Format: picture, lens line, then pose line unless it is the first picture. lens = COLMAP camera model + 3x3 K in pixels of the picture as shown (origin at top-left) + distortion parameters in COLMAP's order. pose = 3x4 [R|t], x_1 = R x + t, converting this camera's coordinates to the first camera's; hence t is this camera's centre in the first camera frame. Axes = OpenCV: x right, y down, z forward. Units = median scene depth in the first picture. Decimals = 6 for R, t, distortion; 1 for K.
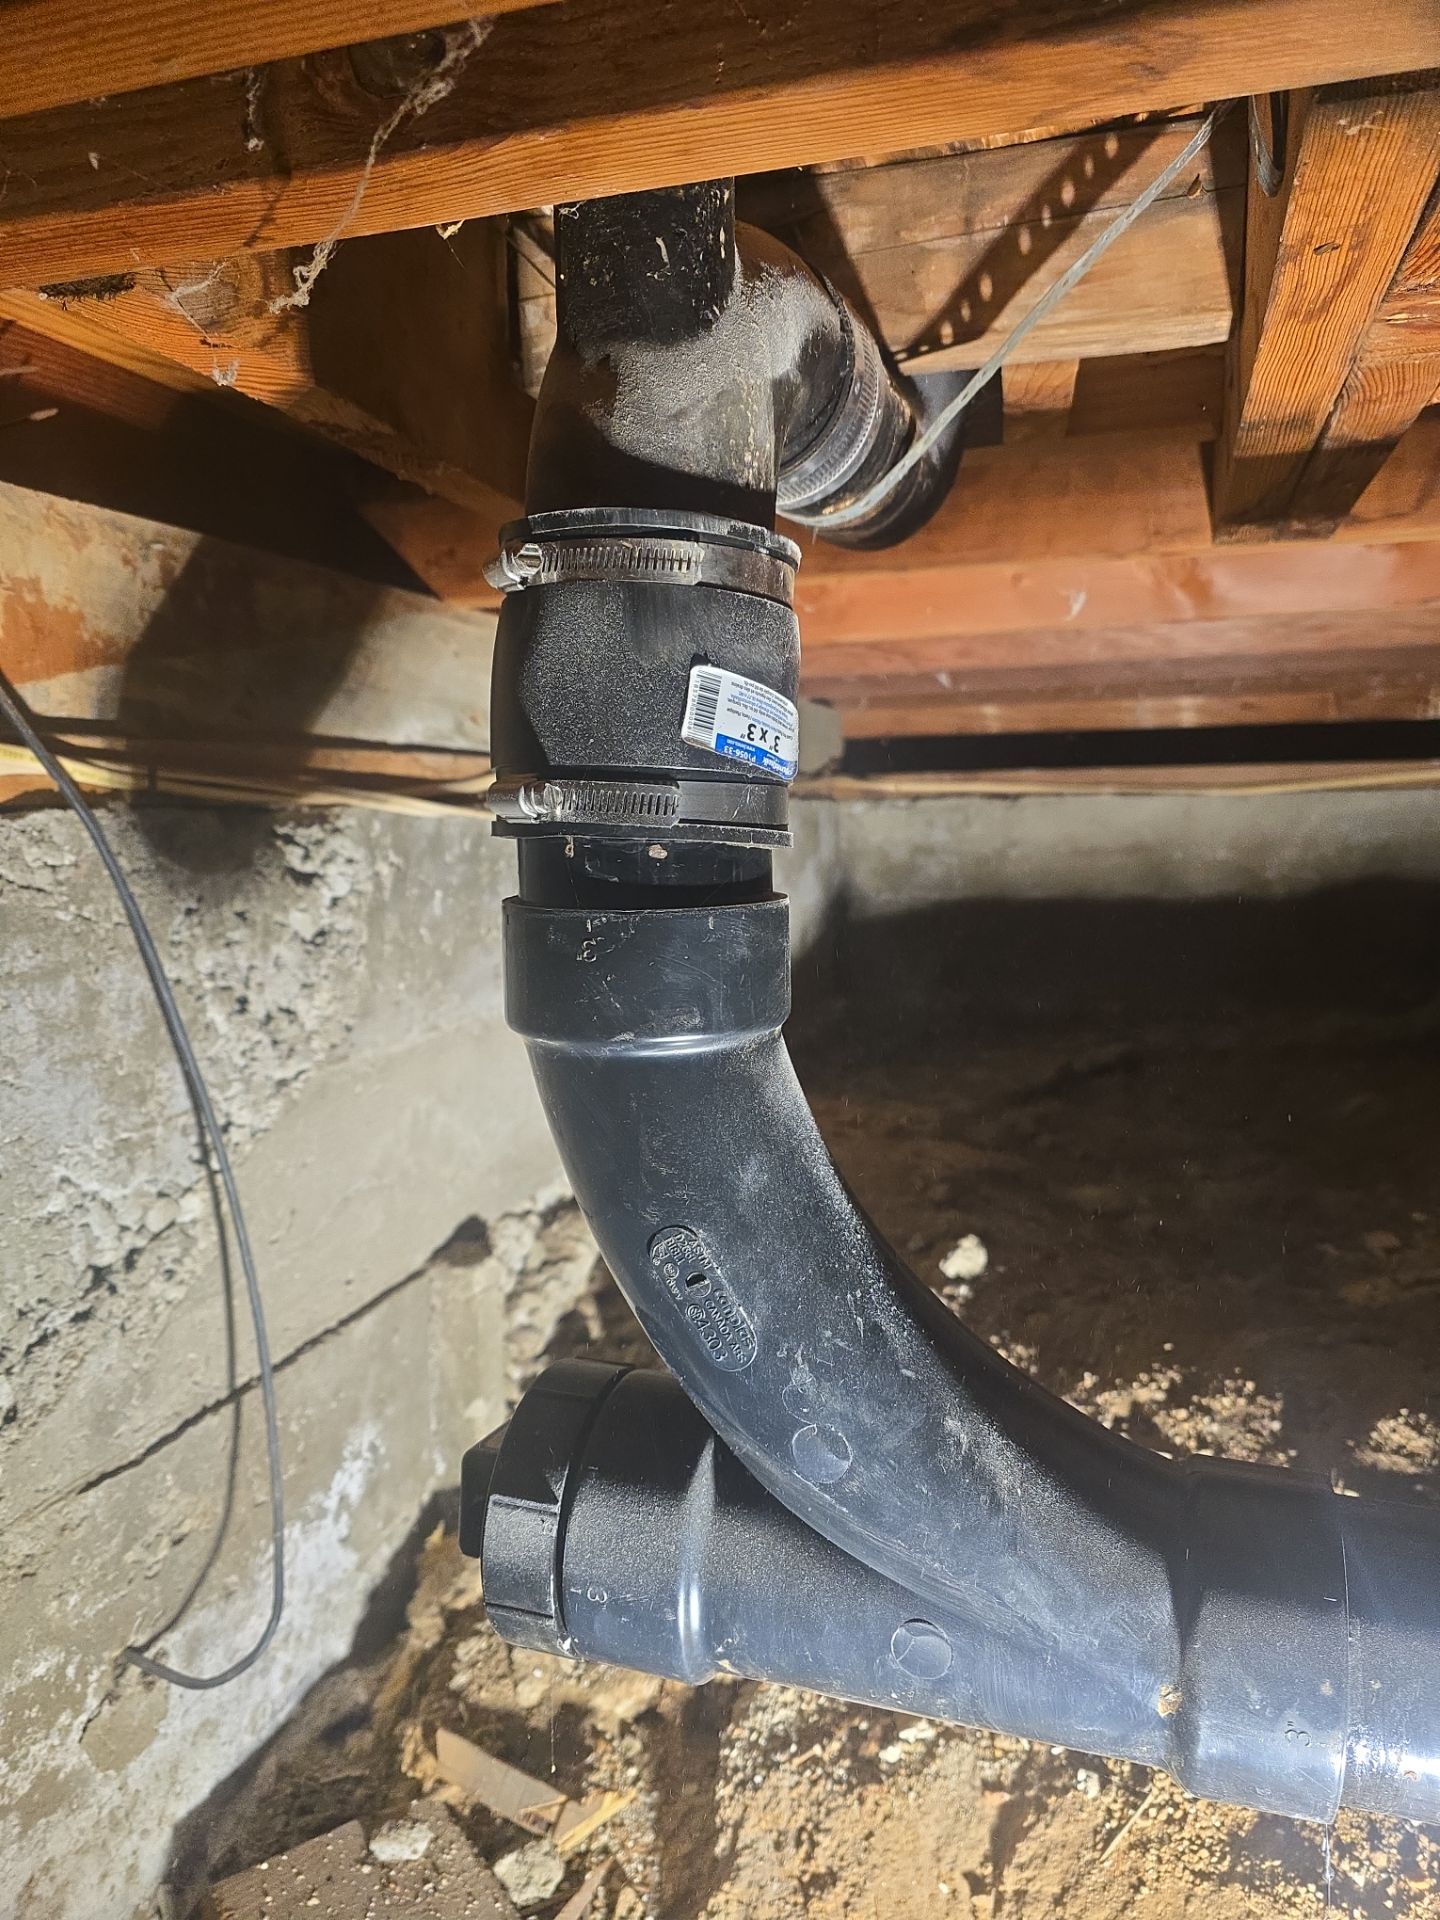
lens RADIAL K [[1316.9, 0, 724.1], [0, 1316.9, 954.7], [0, 0, 1]] dist [0.072816, -0.061274]
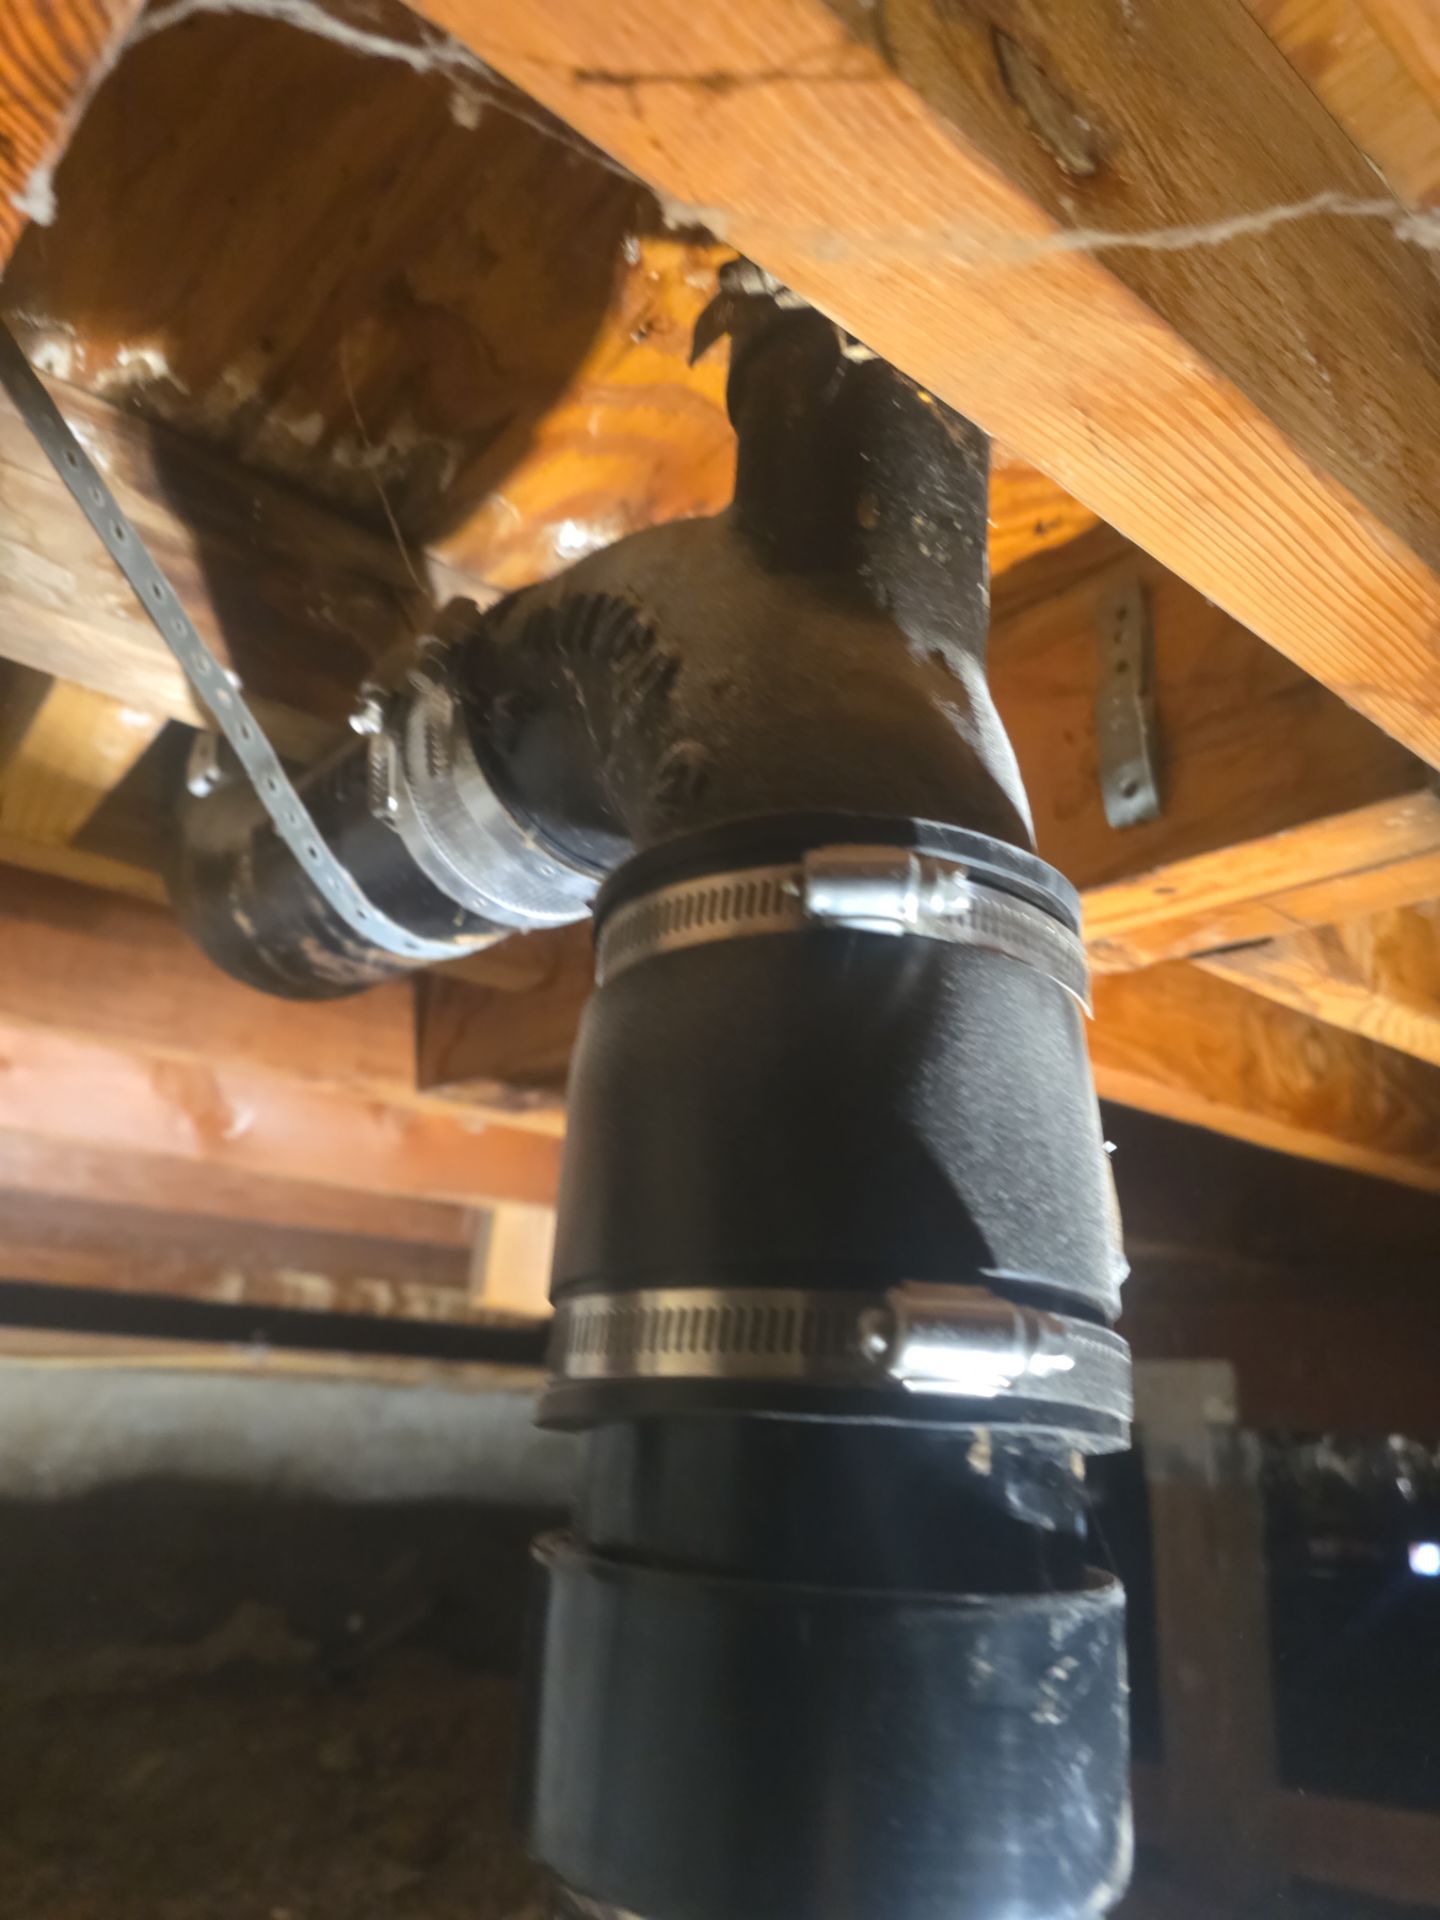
lens RADIAL K [[1316.9, 0, 724.1], [0, 1316.9, 954.7], [0, 0, 1]] dist [0.072816, -0.061274]
pose [[0.556259, 0.296634, 0.776263, -0.105572], [0.047641, 0.921201, -0.386159, -0.011520], [-0.829642, 0.251786, 0.498295, 0.138924]]
